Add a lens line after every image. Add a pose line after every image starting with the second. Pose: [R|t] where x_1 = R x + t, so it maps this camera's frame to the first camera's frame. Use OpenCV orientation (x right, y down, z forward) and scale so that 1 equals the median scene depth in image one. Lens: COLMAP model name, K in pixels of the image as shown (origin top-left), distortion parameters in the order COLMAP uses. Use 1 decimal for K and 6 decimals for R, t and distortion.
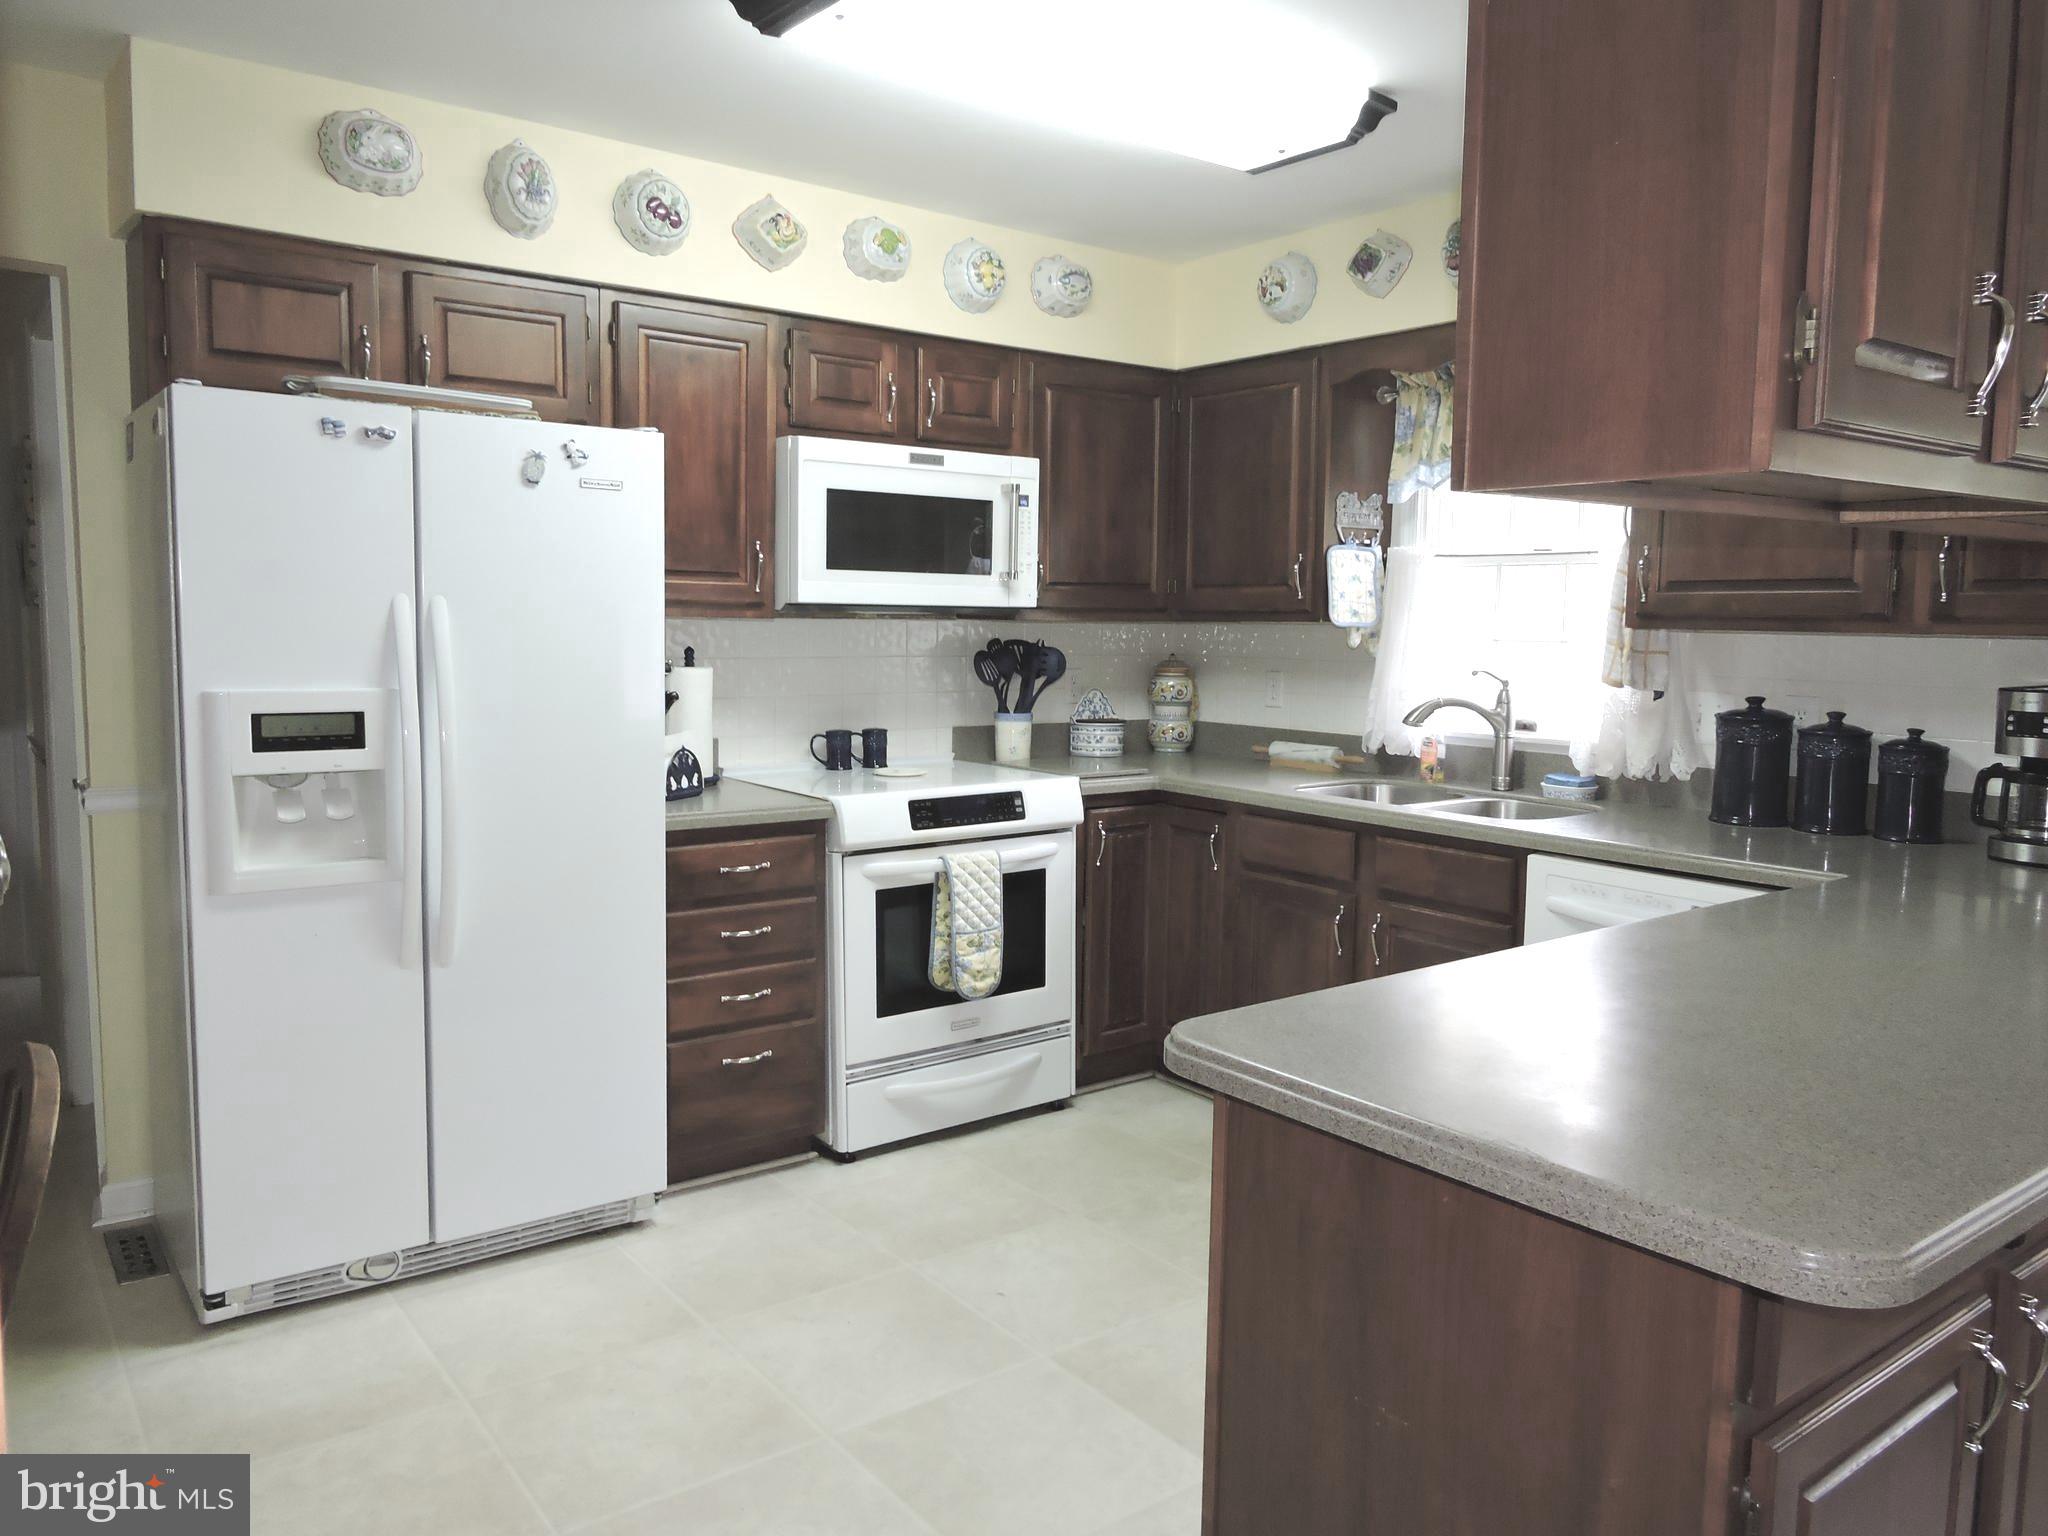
lens RADIAL K [[1459.3, 0, 1024.3], [0, 1459.3, 760.2], [0, 0, 1]] dist [-0.004126, -0.004294]
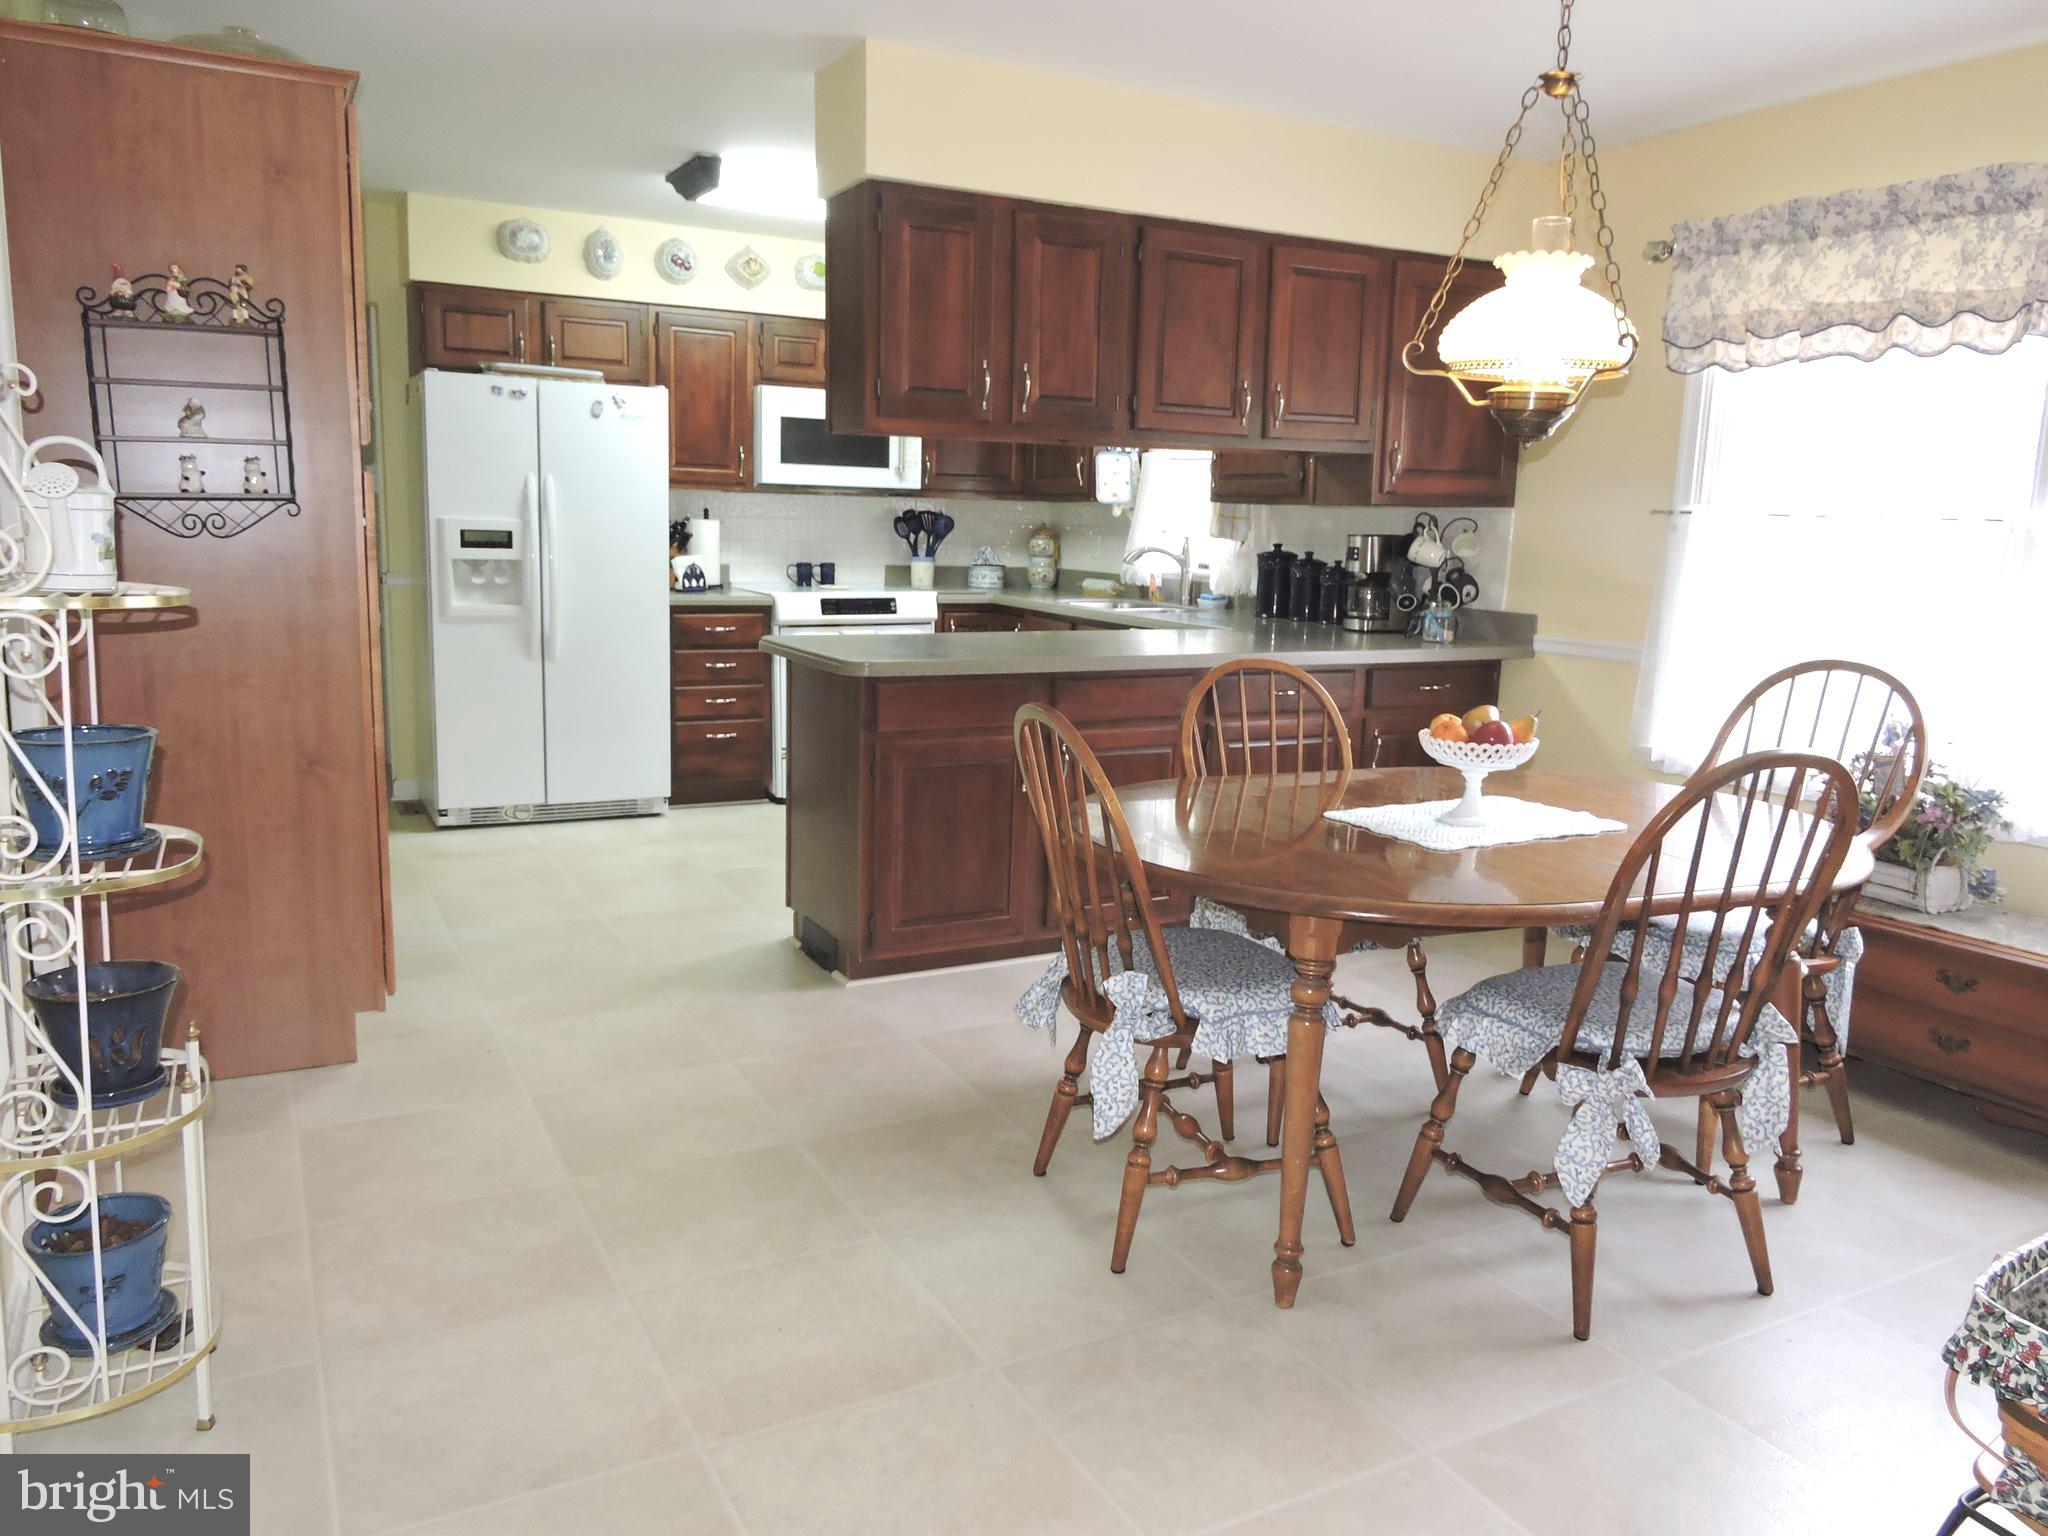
lens RADIAL K [[1459.3, 0, 1020.3], [0, 1459.3, 760.5], [0, 0, 1]] dist [-0.004126, -0.004294]
pose [[0.986581, 0.042272, -0.157706, 0.464183], [-0.031757, 0.997138, 0.068612, 0.098961], [0.160155, -0.062683, 0.985100, -0.728581]]
